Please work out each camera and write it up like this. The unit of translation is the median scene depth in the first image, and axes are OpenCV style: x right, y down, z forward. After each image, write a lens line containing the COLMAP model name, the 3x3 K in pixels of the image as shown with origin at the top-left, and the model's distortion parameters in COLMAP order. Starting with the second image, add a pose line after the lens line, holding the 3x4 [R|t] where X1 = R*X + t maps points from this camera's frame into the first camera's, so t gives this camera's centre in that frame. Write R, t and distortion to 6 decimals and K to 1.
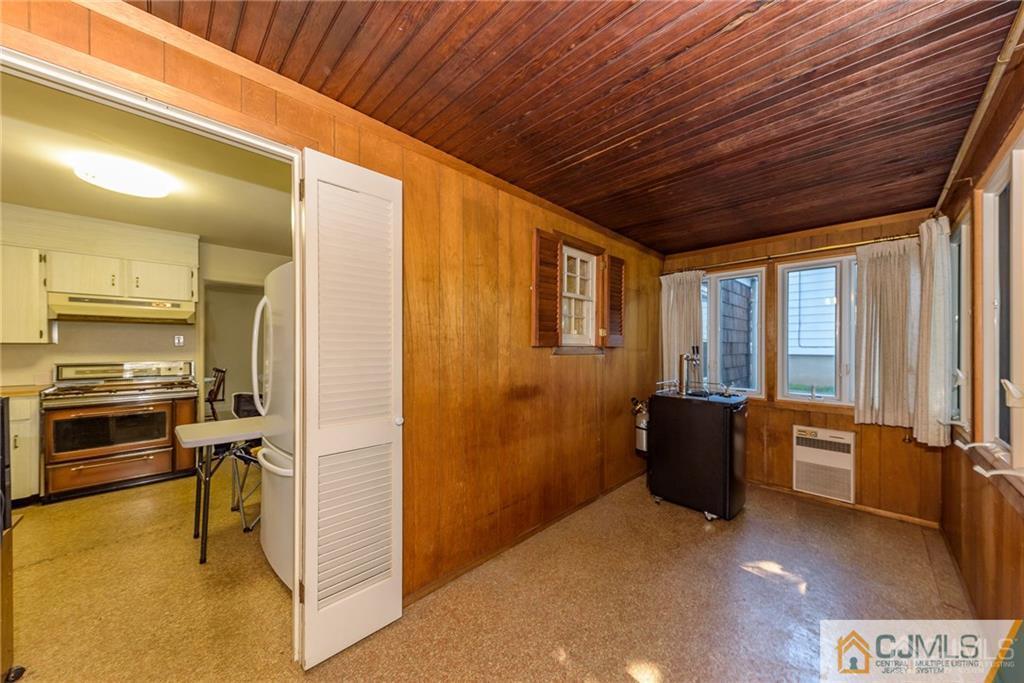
lens RADIAL K [[354.0, 0, 520.3], [0, 354.0, 346.1], [0, 0, 1]] dist [0.008124, 0.000005]
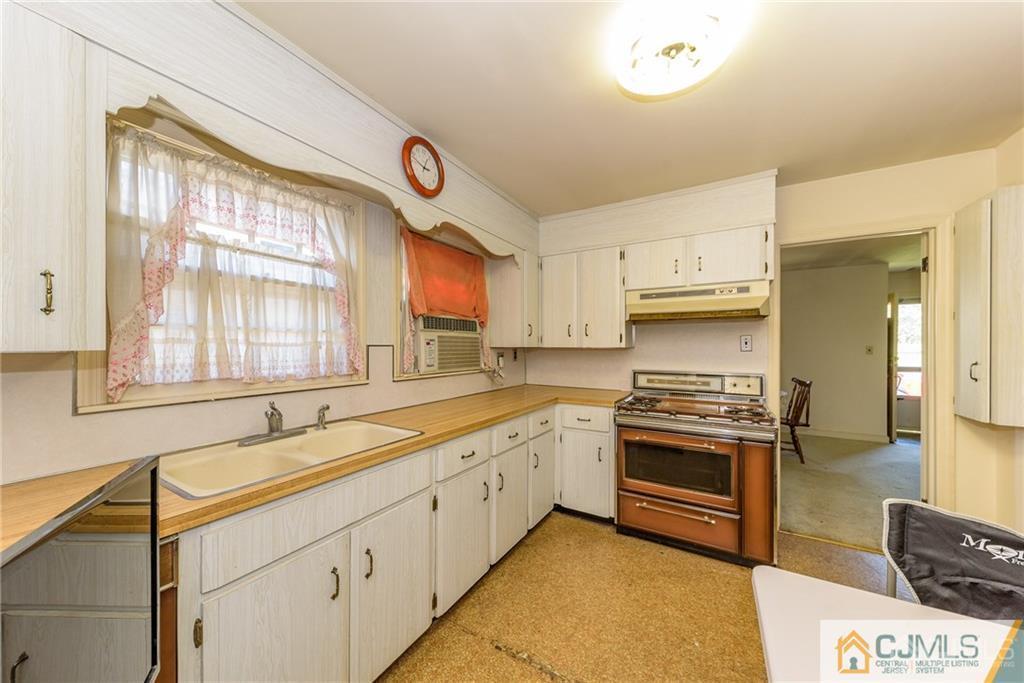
lens RADIAL K [[354.0, 0, 520.3], [0, 354.0, 346.1], [0, 0, 1]] dist [0.008124, 0.000005]
pose [[0.245037, 0.004239, -0.969504, -0.495409], [0.001937, 0.999986, 0.004862, -0.016206], [0.969512, -0.003070, 0.245025, 0.505456]]
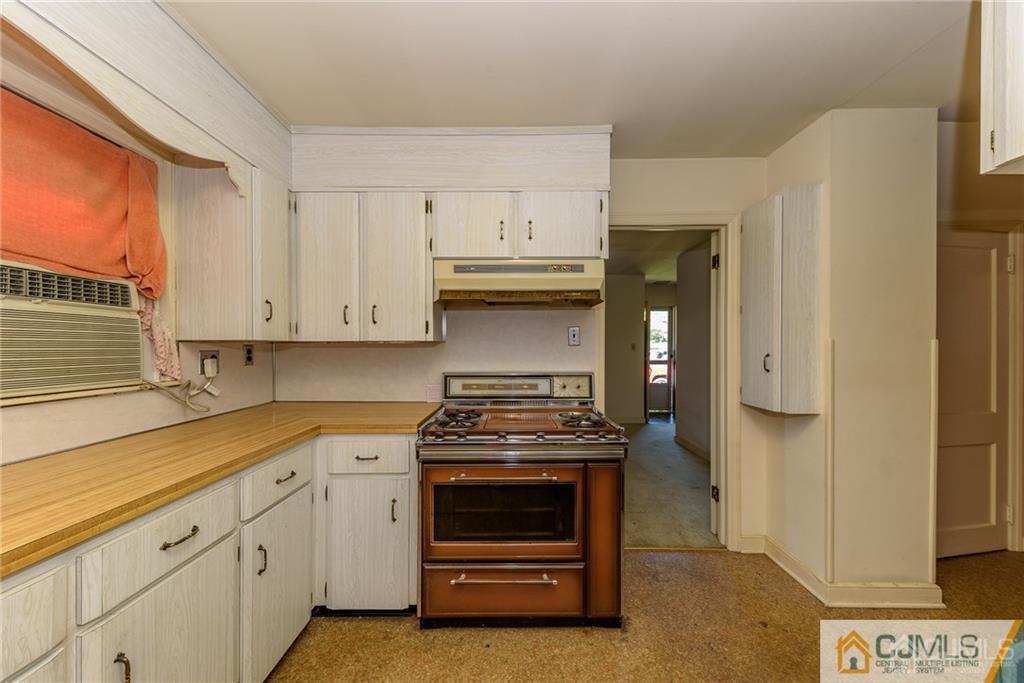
lens RADIAL K [[354.0, 0, 520.3], [0, 354.0, 346.1], [0, 0, 1]] dist [0.008124, 0.000005]
pose [[0.704077, 0.002083, -0.710120, -0.744884], [0.001695, 0.999988, 0.004613, -0.002046], [0.710121, -0.004451, 0.704065, 0.650156]]
